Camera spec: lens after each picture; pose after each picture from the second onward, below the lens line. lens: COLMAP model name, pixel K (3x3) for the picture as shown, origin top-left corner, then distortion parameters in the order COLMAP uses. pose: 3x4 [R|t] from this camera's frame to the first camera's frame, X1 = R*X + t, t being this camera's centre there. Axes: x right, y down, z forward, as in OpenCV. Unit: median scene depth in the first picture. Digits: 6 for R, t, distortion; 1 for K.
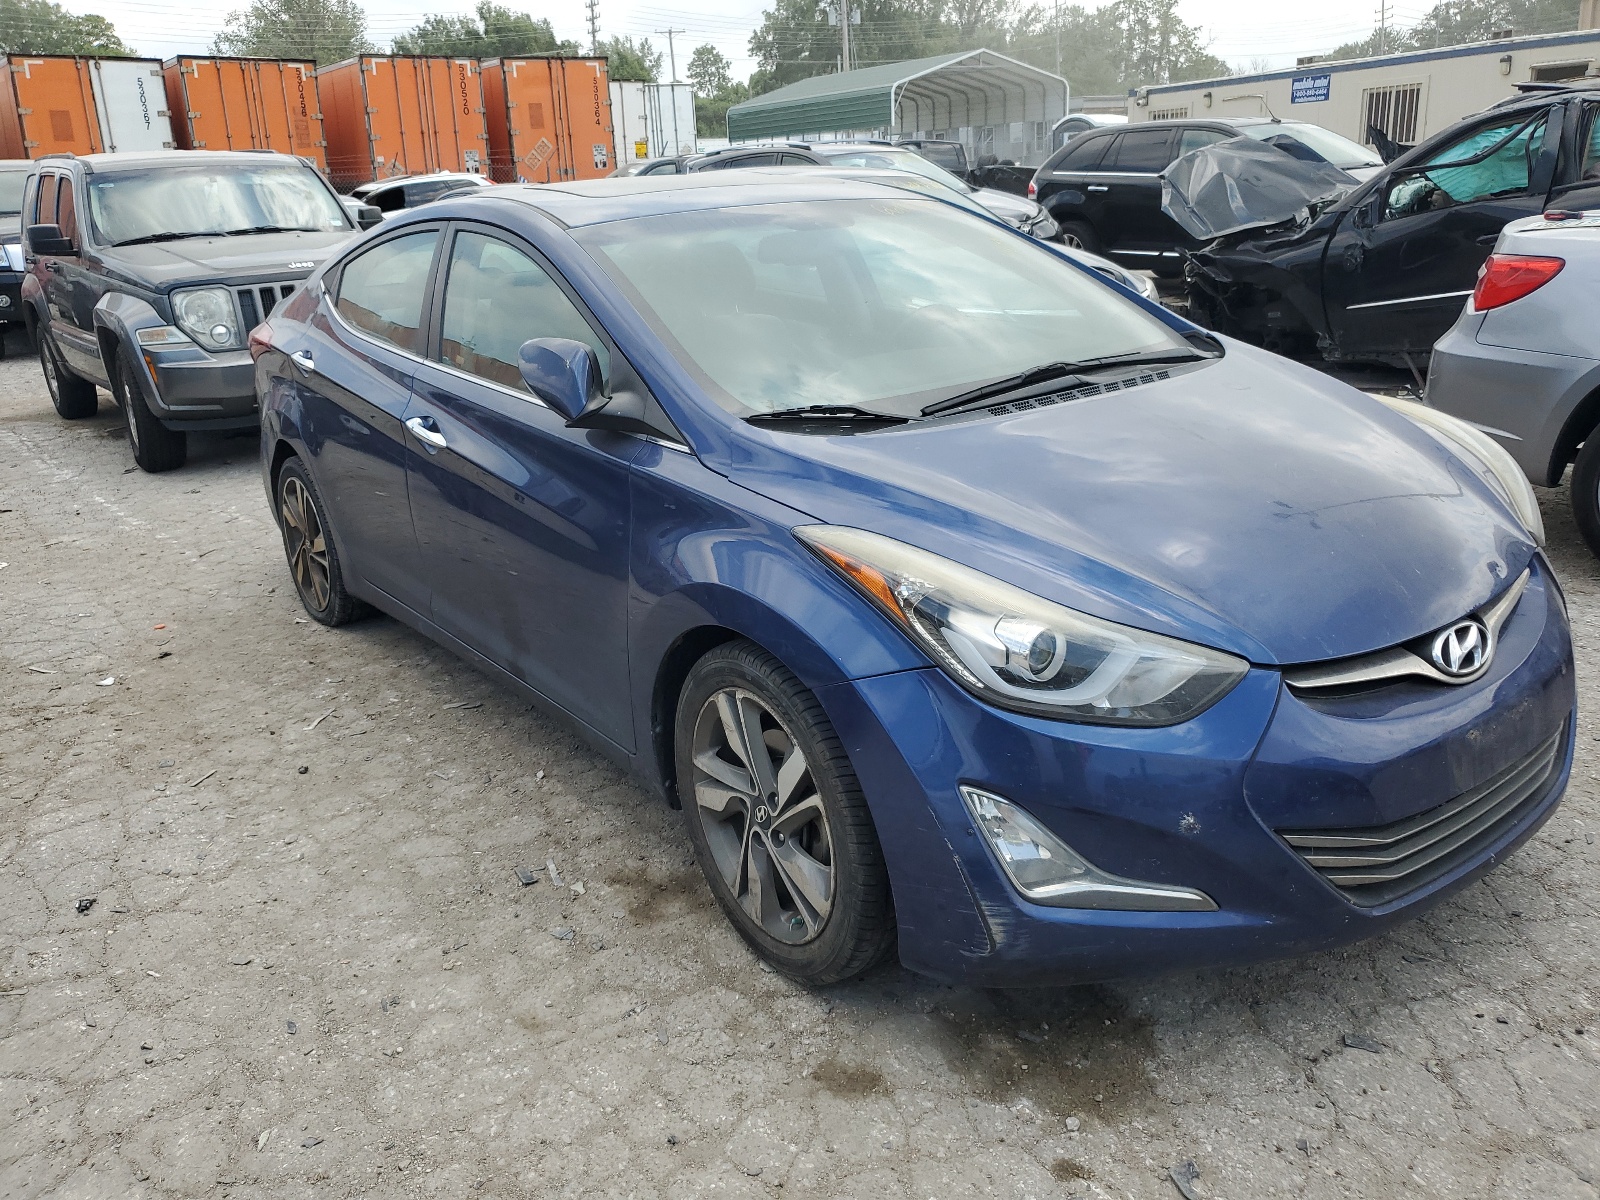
lens RADIAL K [[1215.8, 0, 830.0], [0, 1215.8, 601.3], [0, 0, 1]] dist [0.020420, 0.004277]
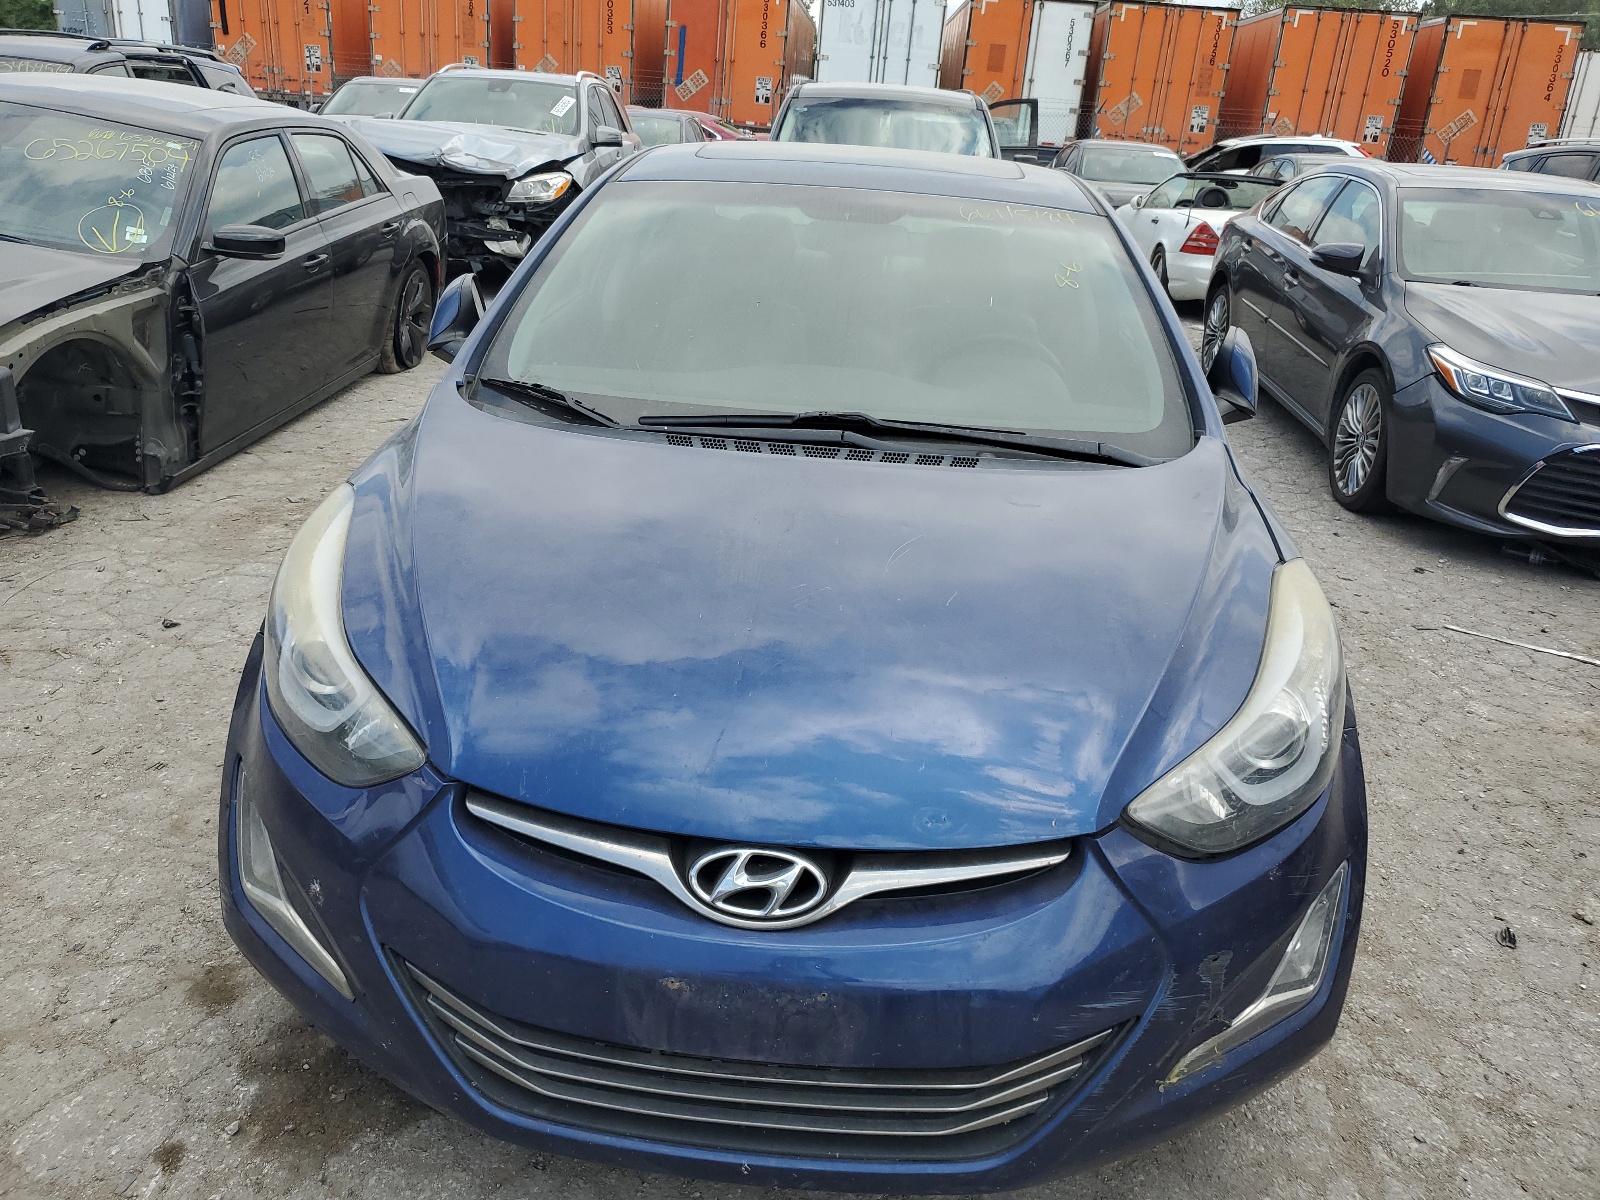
lens RADIAL K [[1266.7, 0, 803.7], [0, 1266.7, 594.5], [0, 0, 1]] dist [0.014367, 0.003800]
pose [[0.740970, 0.327696, -0.586156, 0.075150], [-0.318966, 0.939852, 0.122223, -0.018422], [0.590952, 0.096400, 0.800926, 0.031225]]
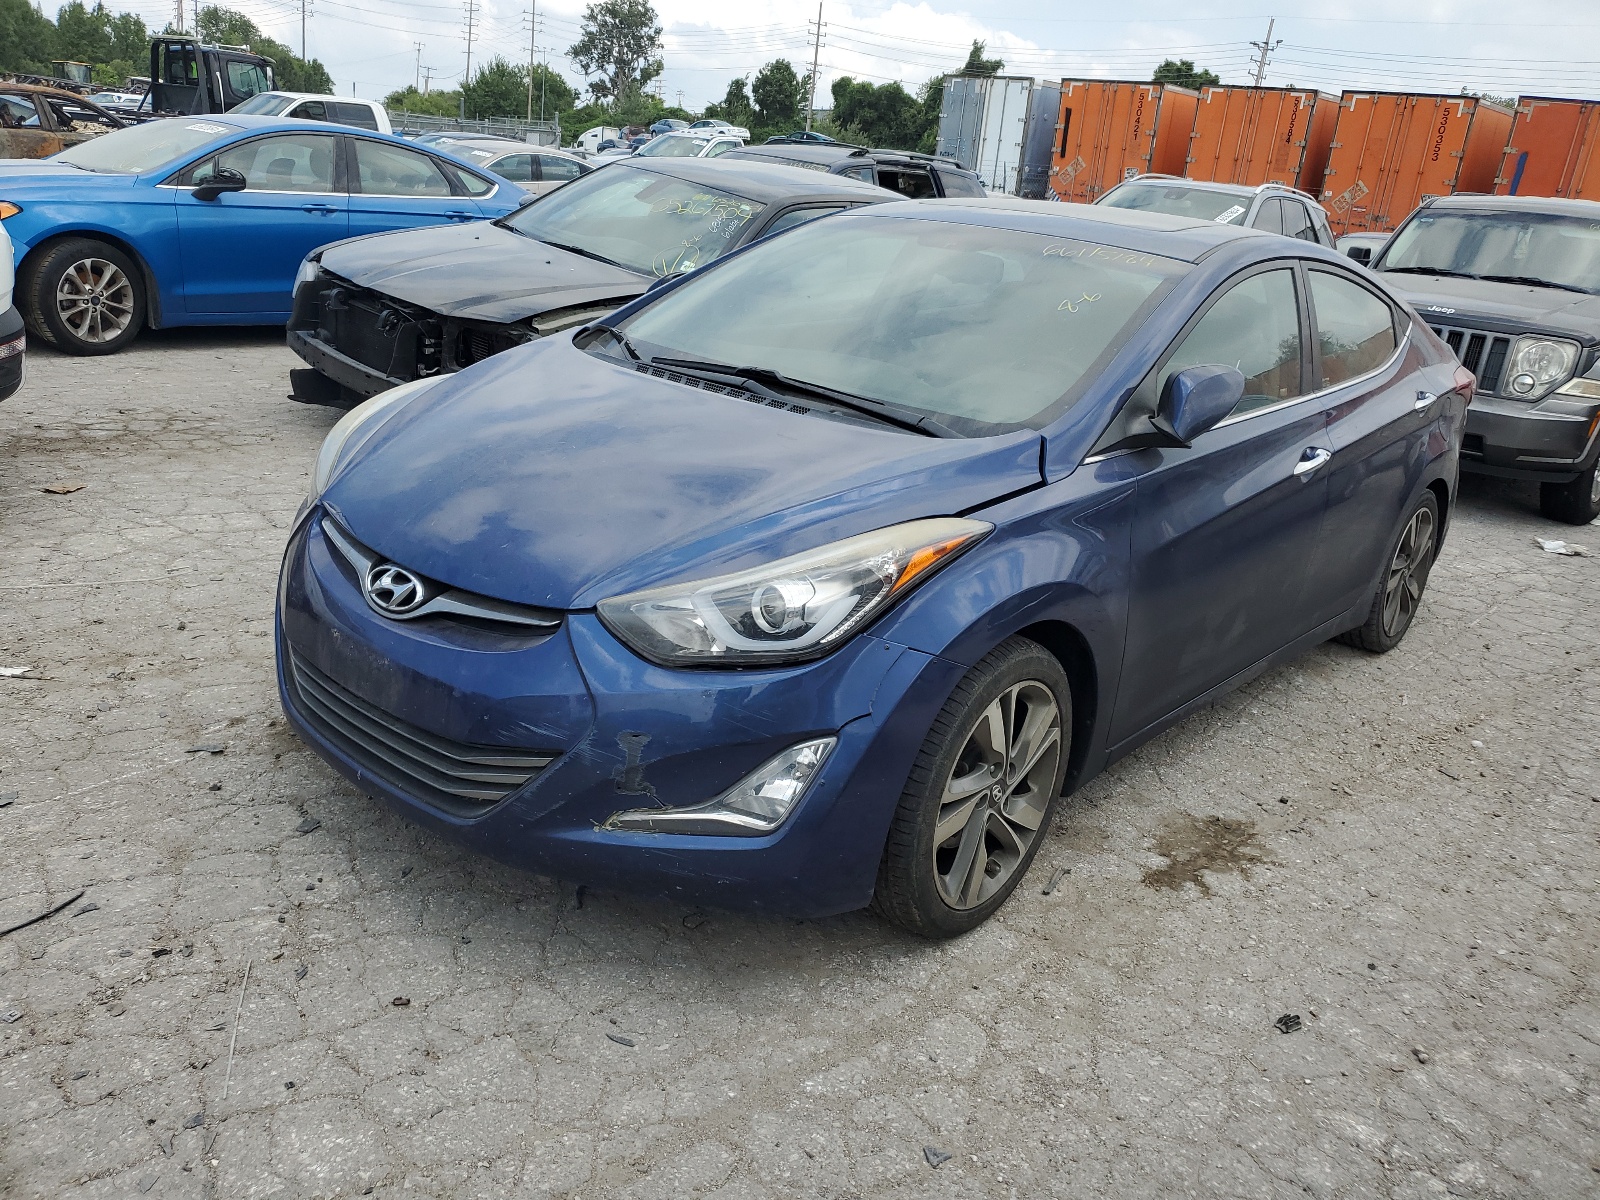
lens RADIAL K [[1266.7, 0, 803.7], [0, 1266.7, 594.5], [0, 0, 1]] dist [0.014367, 0.003800]
pose [[0.184960, 0.380466, -0.906110, 0.135039], [-0.431727, 0.859741, 0.272869, -0.036245], [0.882837, 0.340722, 0.323275, 0.077281]]
